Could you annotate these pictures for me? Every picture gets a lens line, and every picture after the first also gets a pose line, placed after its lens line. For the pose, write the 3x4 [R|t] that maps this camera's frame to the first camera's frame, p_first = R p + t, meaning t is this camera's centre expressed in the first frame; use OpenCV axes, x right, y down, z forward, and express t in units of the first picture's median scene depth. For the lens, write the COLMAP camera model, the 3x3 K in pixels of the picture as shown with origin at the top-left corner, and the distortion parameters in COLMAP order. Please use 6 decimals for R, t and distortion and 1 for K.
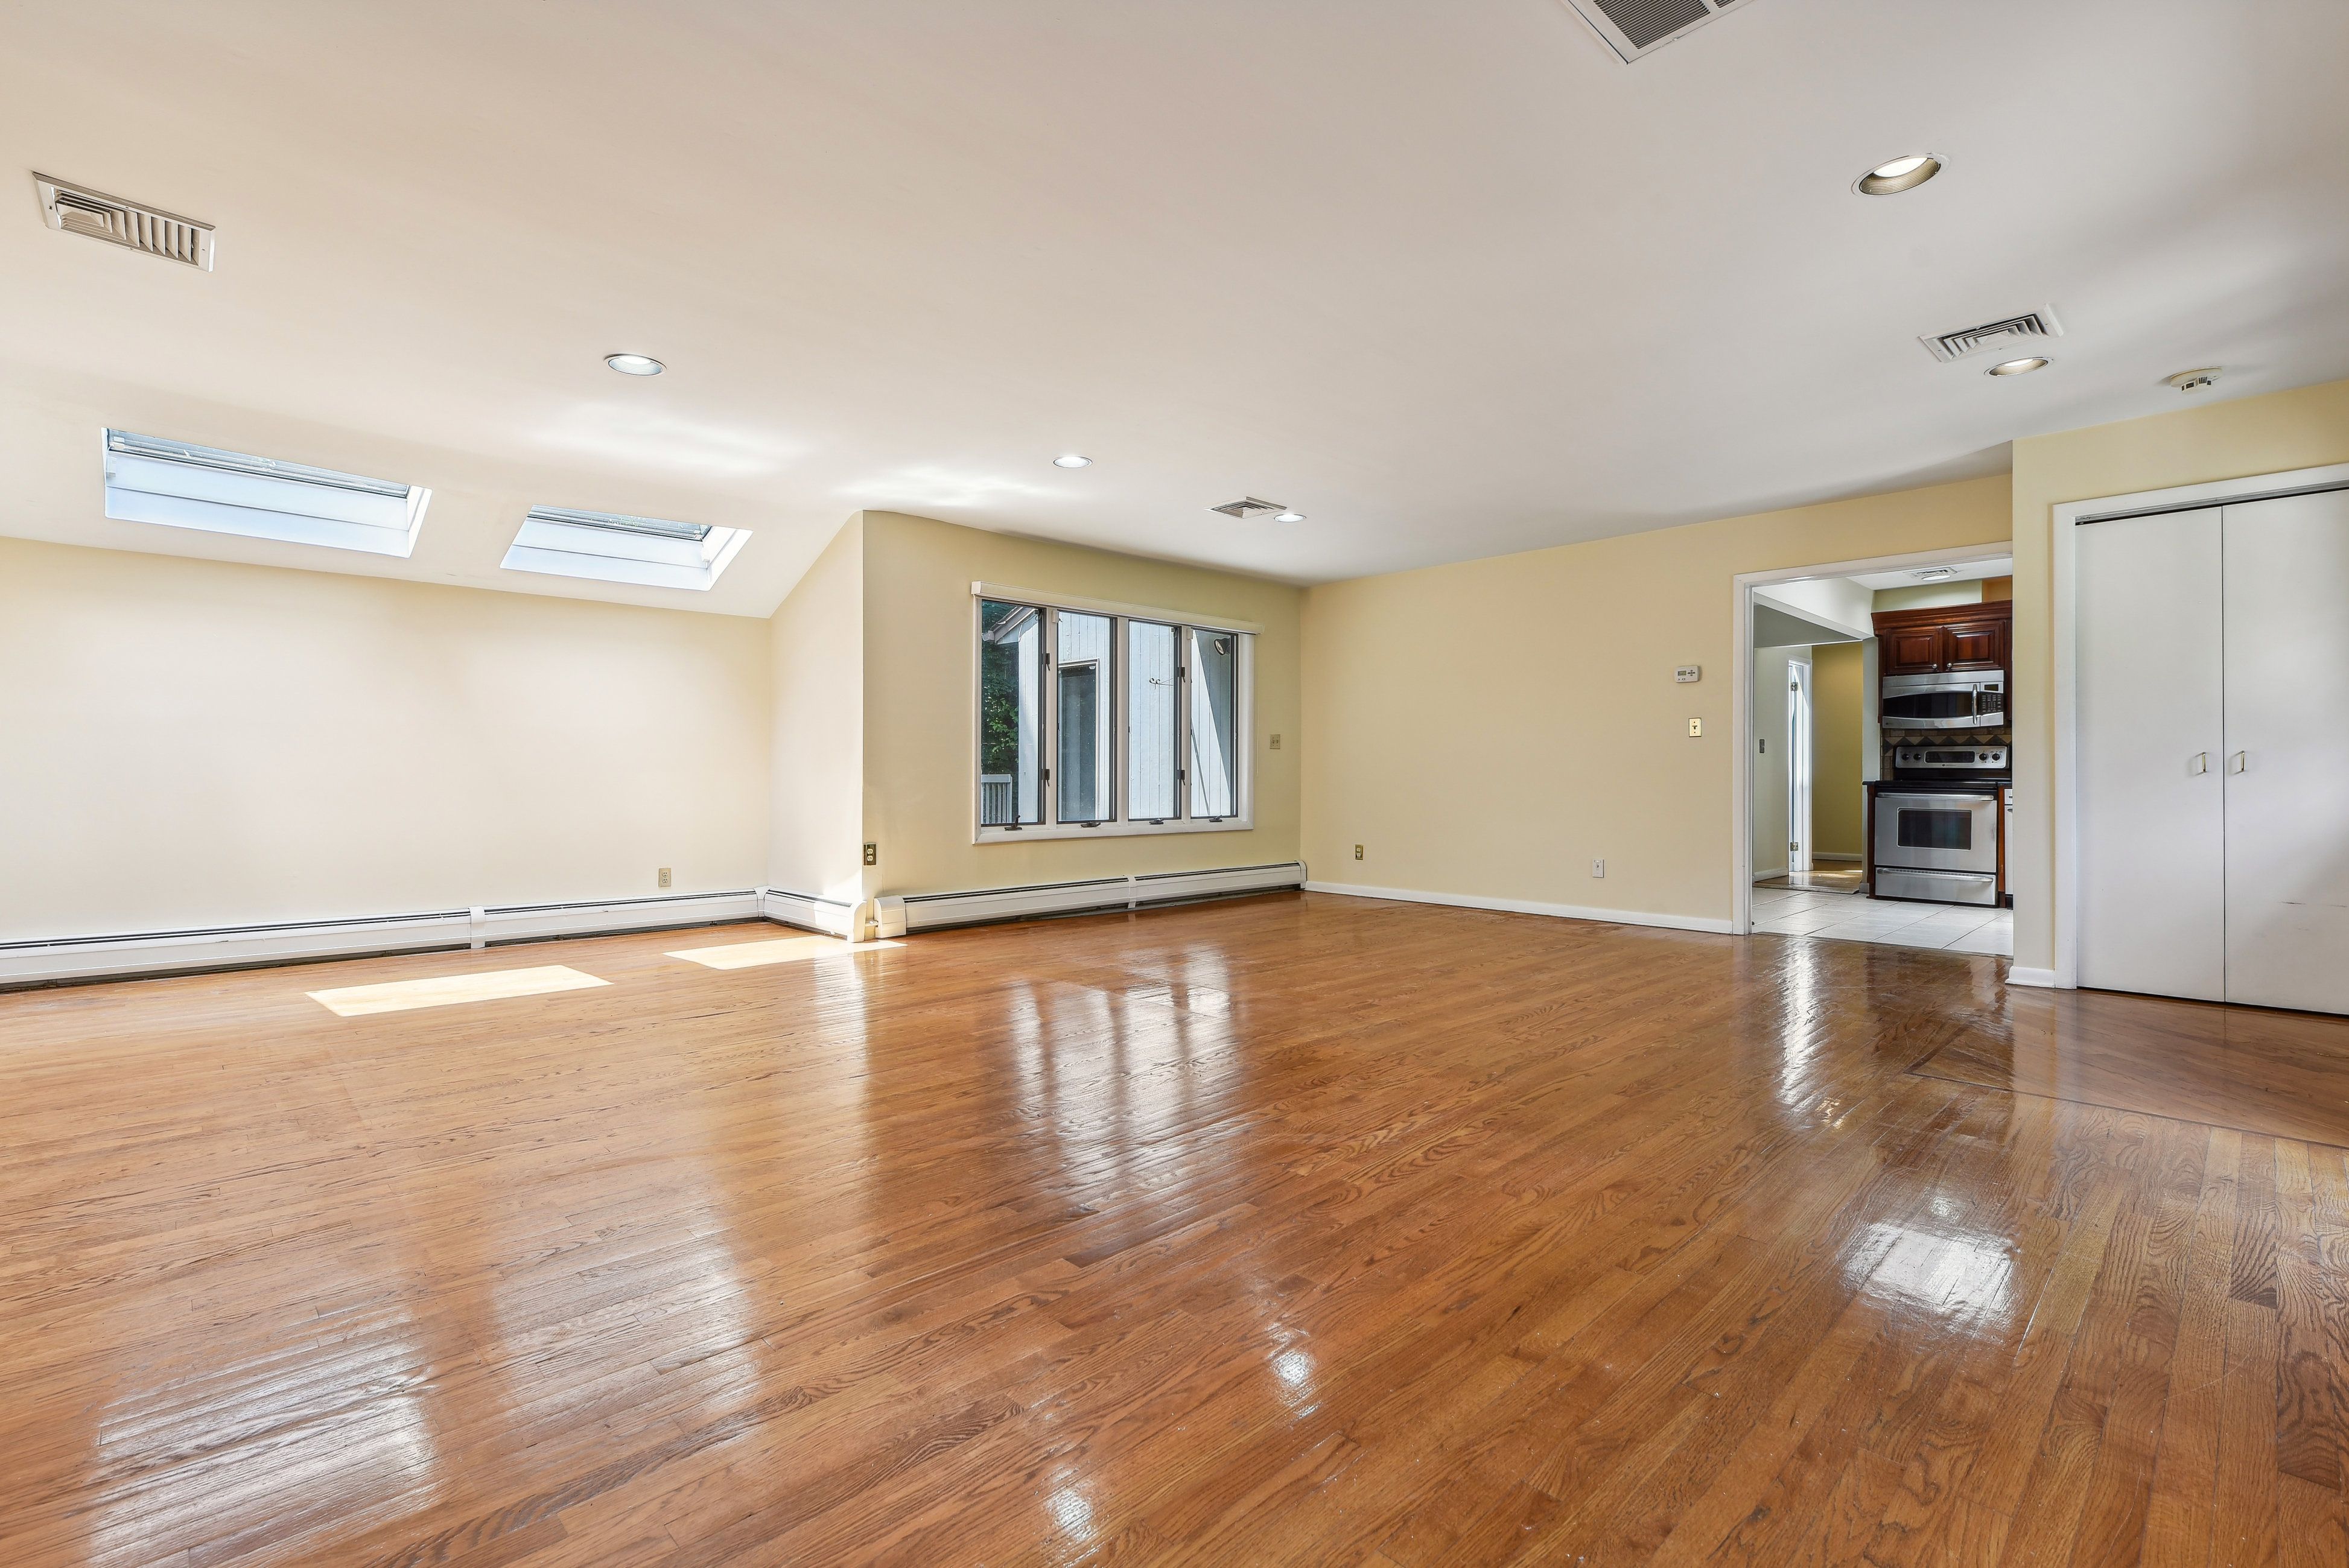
lens RADIAL K [[1078.3, 0, 1182.0], [0, 1078.3, 768.2], [0, 0, 1]] dist [0.011282, -0.001054]
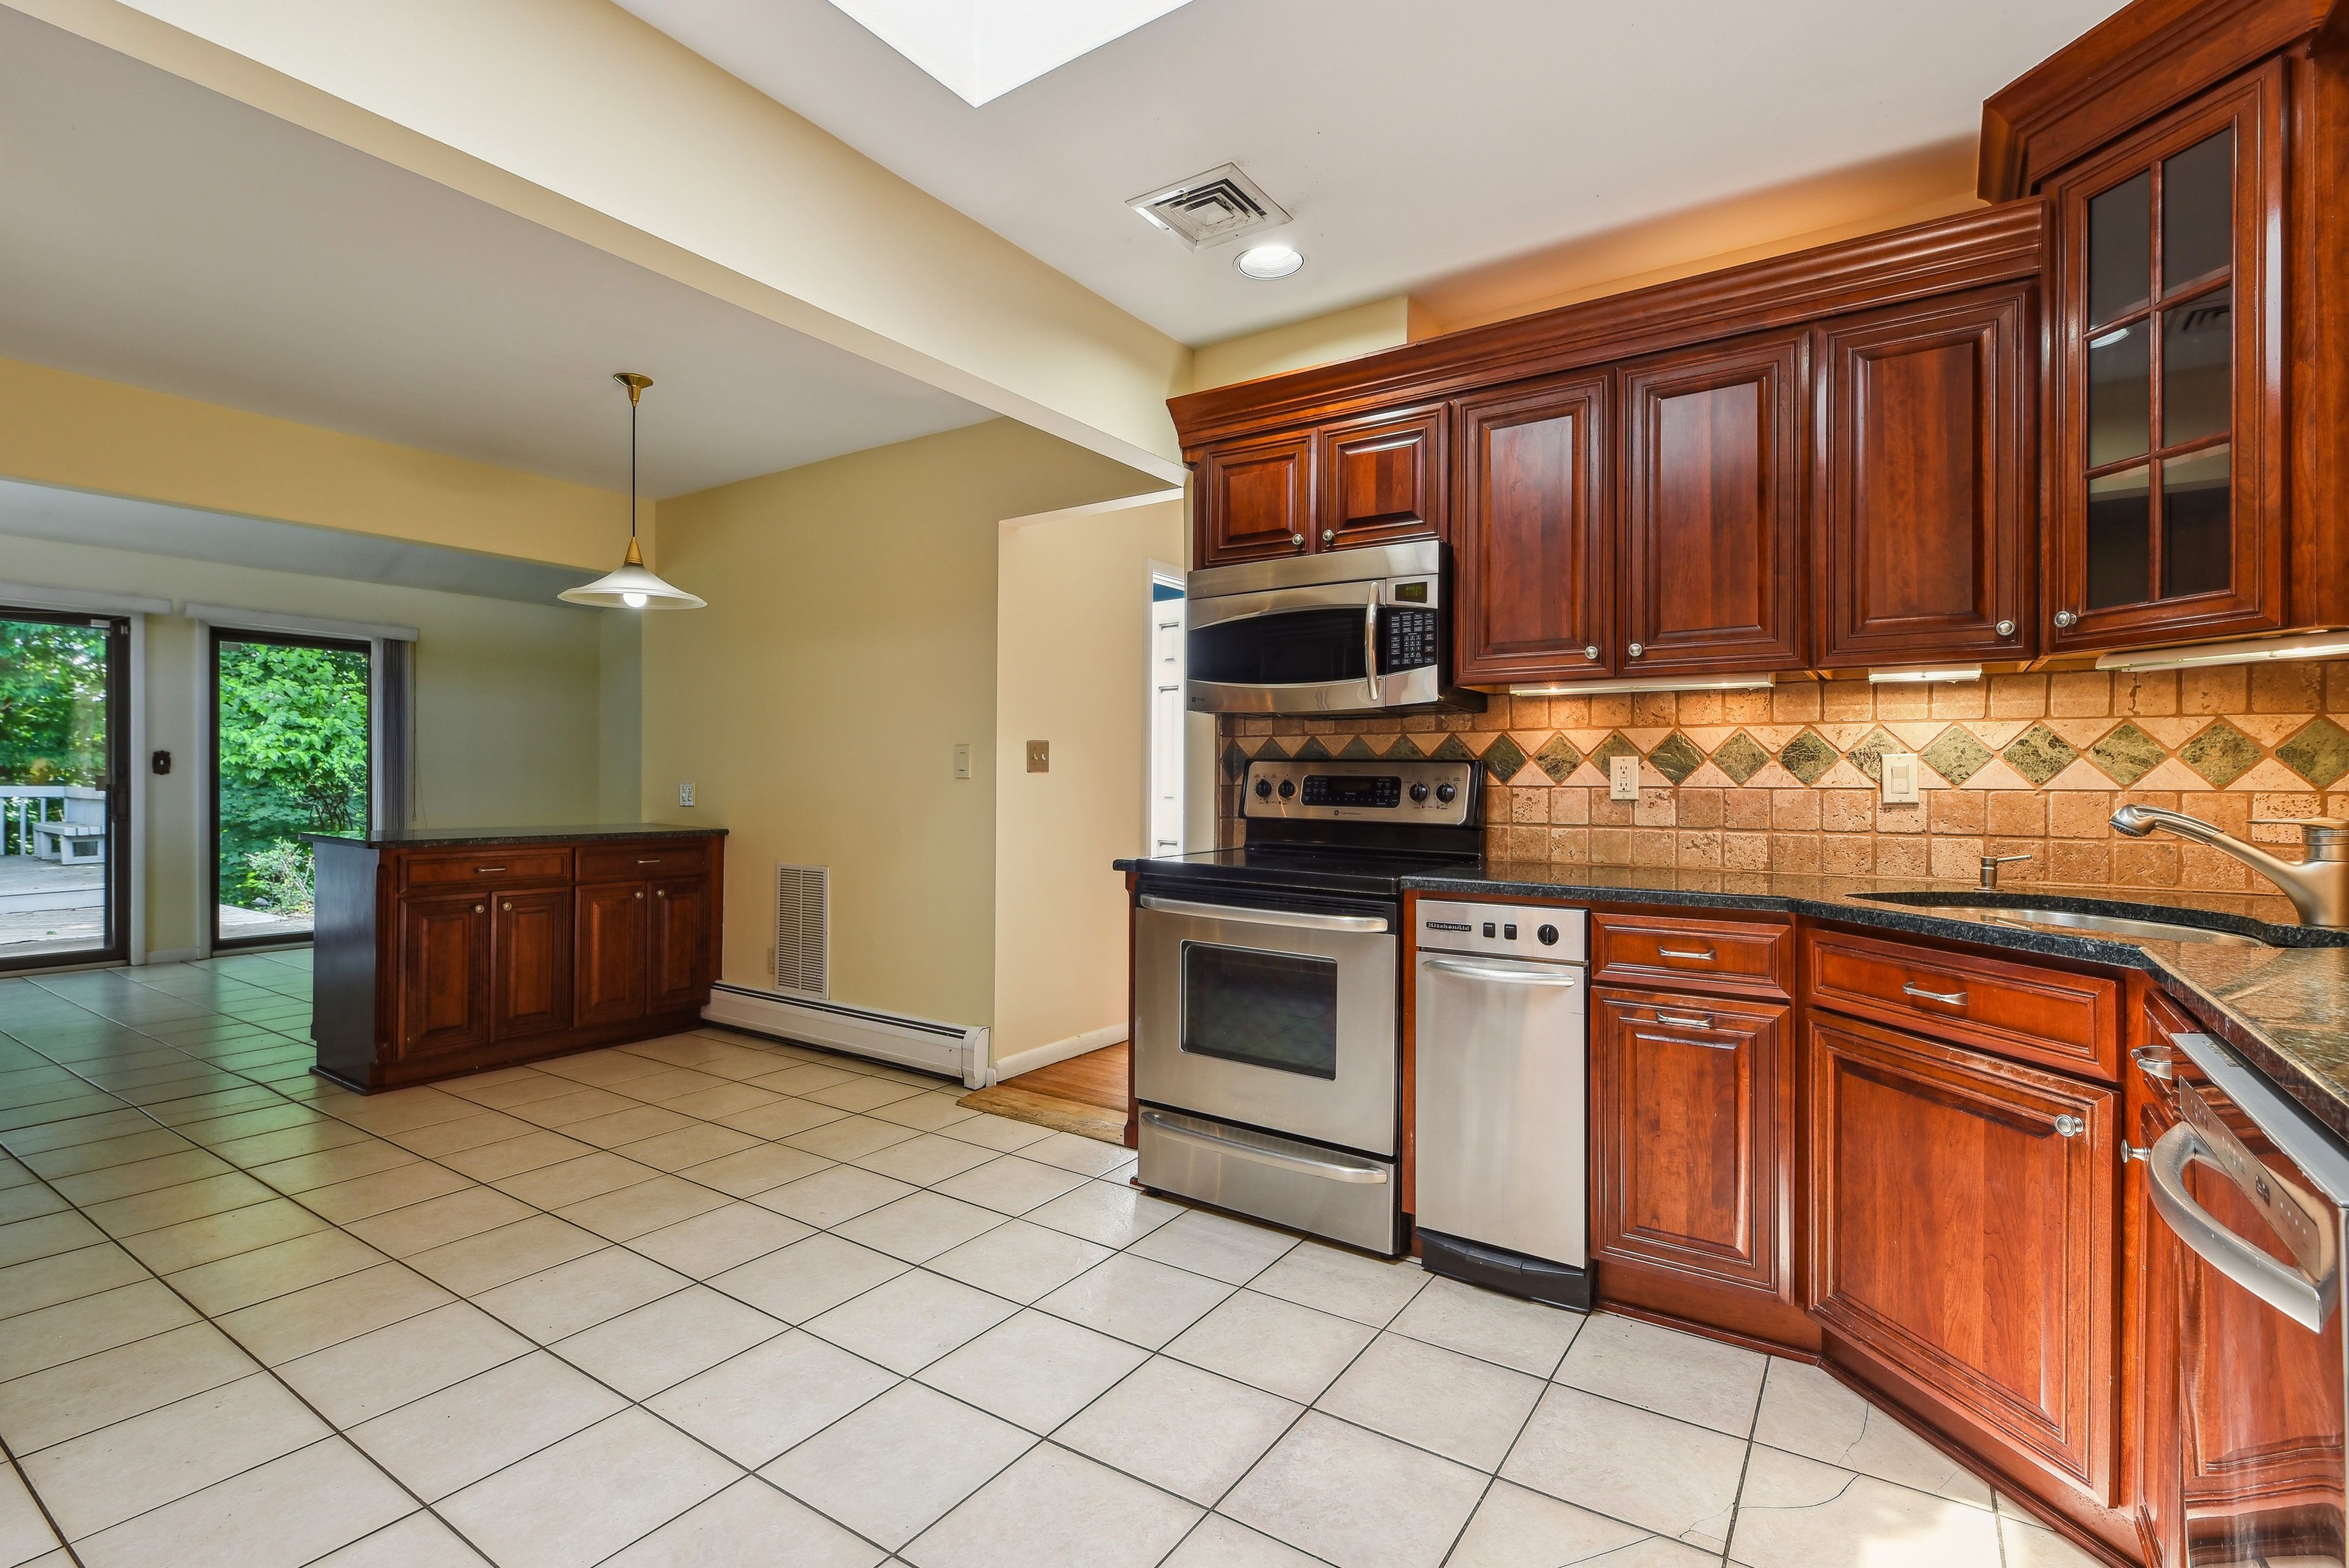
lens RADIAL K [[1078.3, 0, 1173.1], [0, 1078.3, 786.5], [0, 0, 1]] dist [0.011282, -0.001054]
pose [[0.984146, 0.000703, 0.177360, 0.597753], [-0.003007, 0.999915, 0.012718, -0.017002], [-0.177336, -0.013049, 0.984064, 0.661775]]
